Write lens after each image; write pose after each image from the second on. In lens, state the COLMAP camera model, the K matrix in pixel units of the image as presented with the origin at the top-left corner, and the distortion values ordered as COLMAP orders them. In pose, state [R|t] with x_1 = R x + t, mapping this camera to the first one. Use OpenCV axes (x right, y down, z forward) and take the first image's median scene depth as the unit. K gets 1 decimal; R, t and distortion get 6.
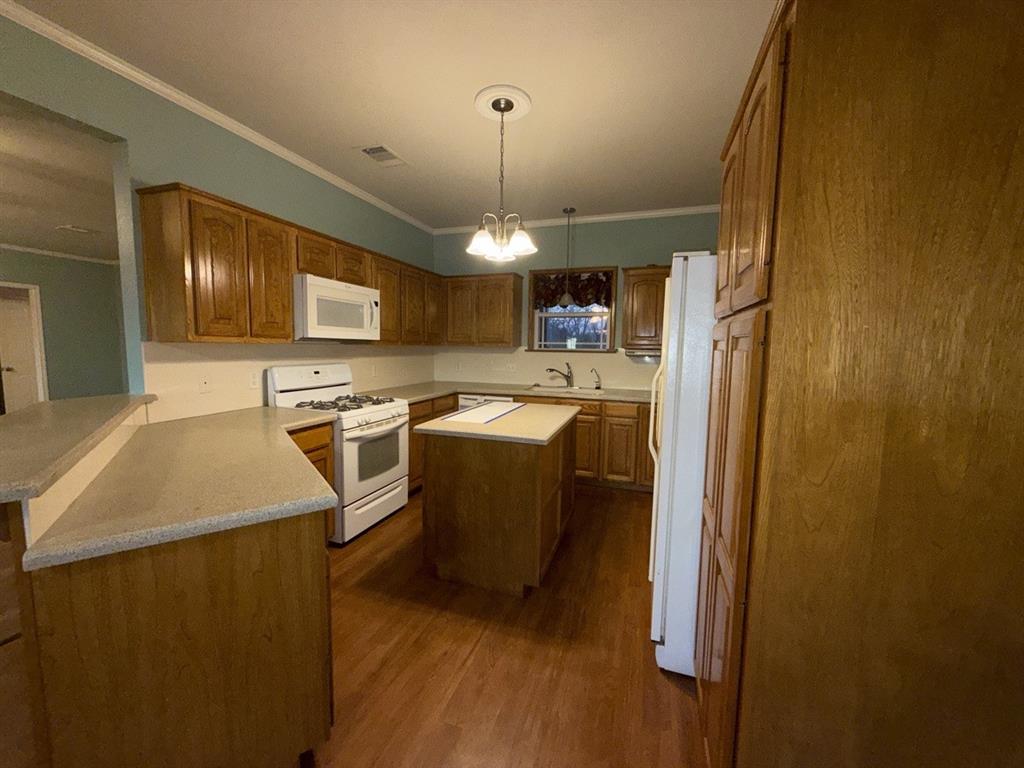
lens RADIAL K [[406.9, 0, 514.3], [0, 406.9, 382.5], [0, 0, 1]] dist [0.001578, -0.000015]
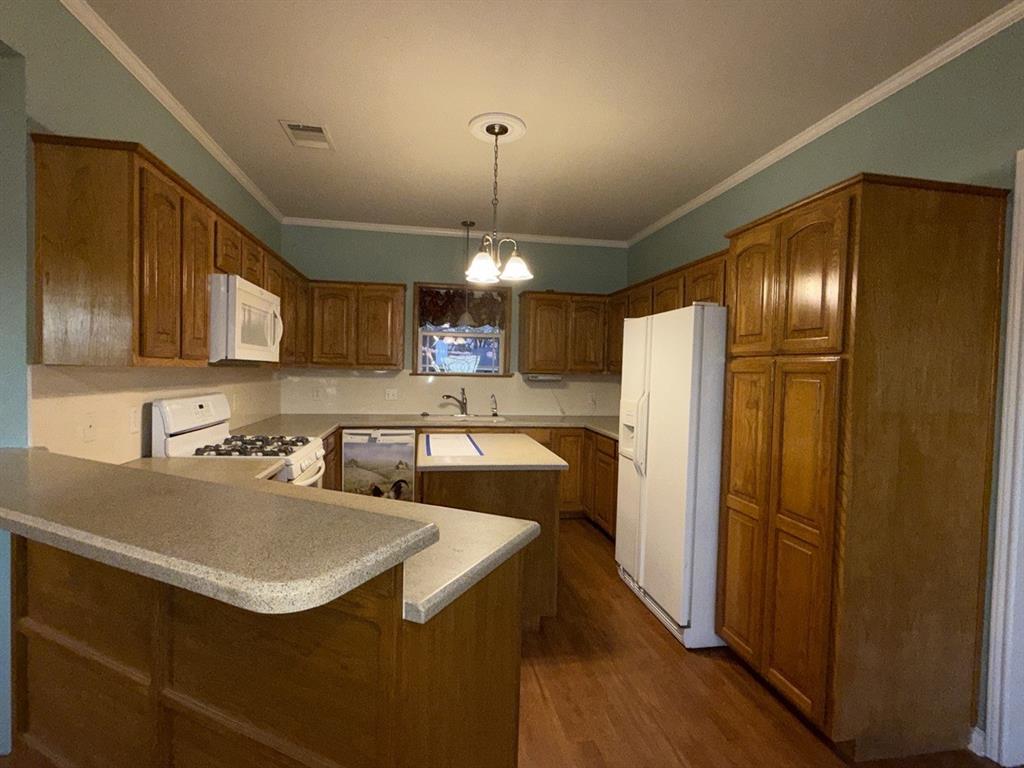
lens RADIAL K [[503.1, 0, 508.8], [0, 503.1, 387.3], [0, 0, 1]] dist [0.003260, -0.000669]
pose [[0.881011, -0.009514, 0.473000, -0.421314], [0.031043, 0.998806, -0.037730, -0.007490], [-0.472076, 0.047924, 0.880254, -0.039484]]
